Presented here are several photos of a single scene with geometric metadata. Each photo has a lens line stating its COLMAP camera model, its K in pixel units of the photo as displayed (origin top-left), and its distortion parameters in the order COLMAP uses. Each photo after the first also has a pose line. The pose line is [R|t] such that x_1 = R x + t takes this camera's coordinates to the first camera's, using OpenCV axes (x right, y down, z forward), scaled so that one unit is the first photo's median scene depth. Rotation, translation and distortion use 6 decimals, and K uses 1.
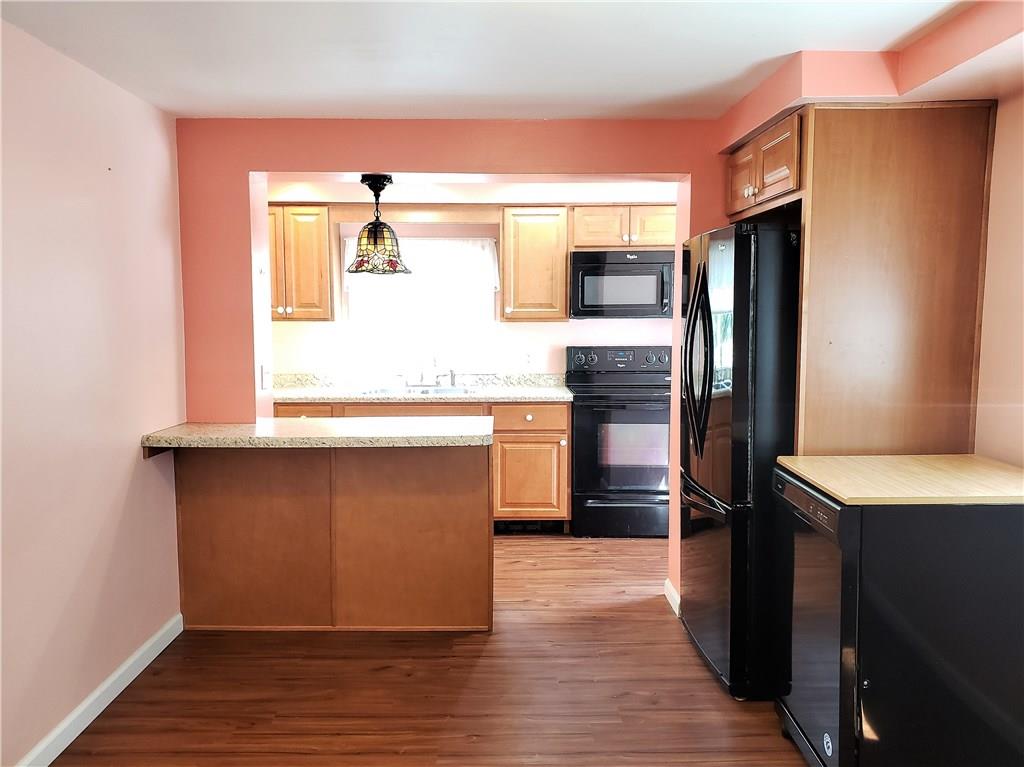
lens RADIAL K [[787.5, 0, 510.8], [0, 787.5, 384.1], [0, 0, 1]] dist [0.008758, 0.000543]
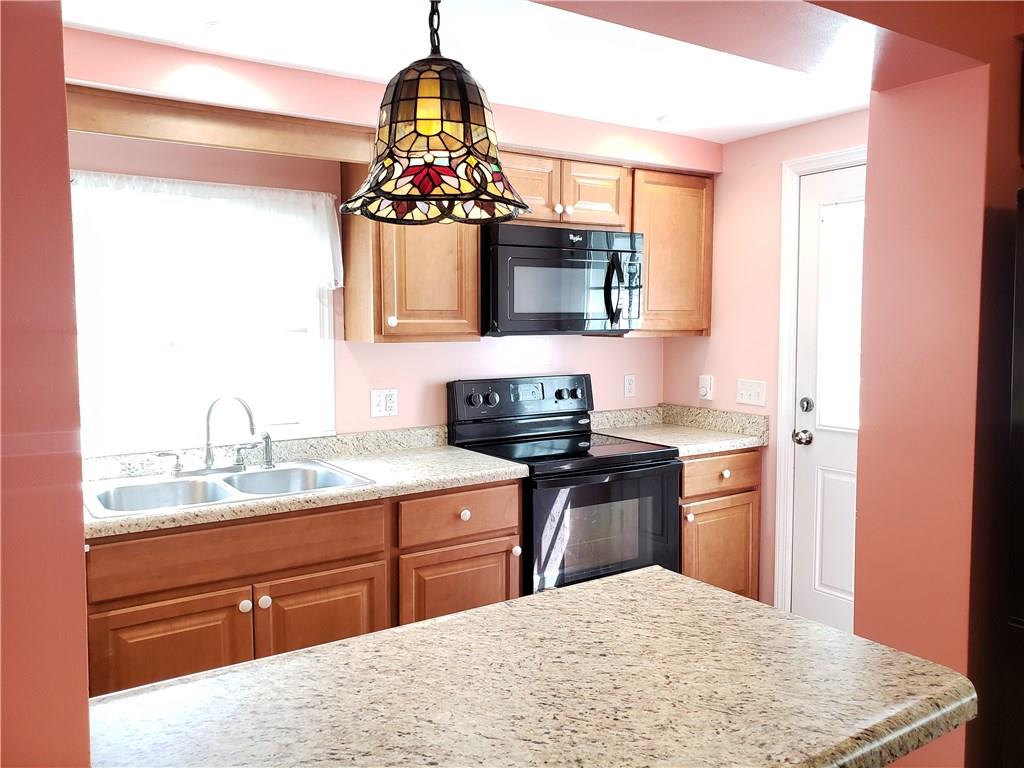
lens RADIAL K [[787.5, 0, 513.8], [0, 787.5, 378.8], [0, 0, 1]] dist [0.008758, 0.000543]
pose [[0.834937, -0.037118, 0.549093, -0.237070], [0.051198, 0.998635, -0.010344, -0.043530], [-0.547959, 0.036749, 0.835697, 0.490352]]
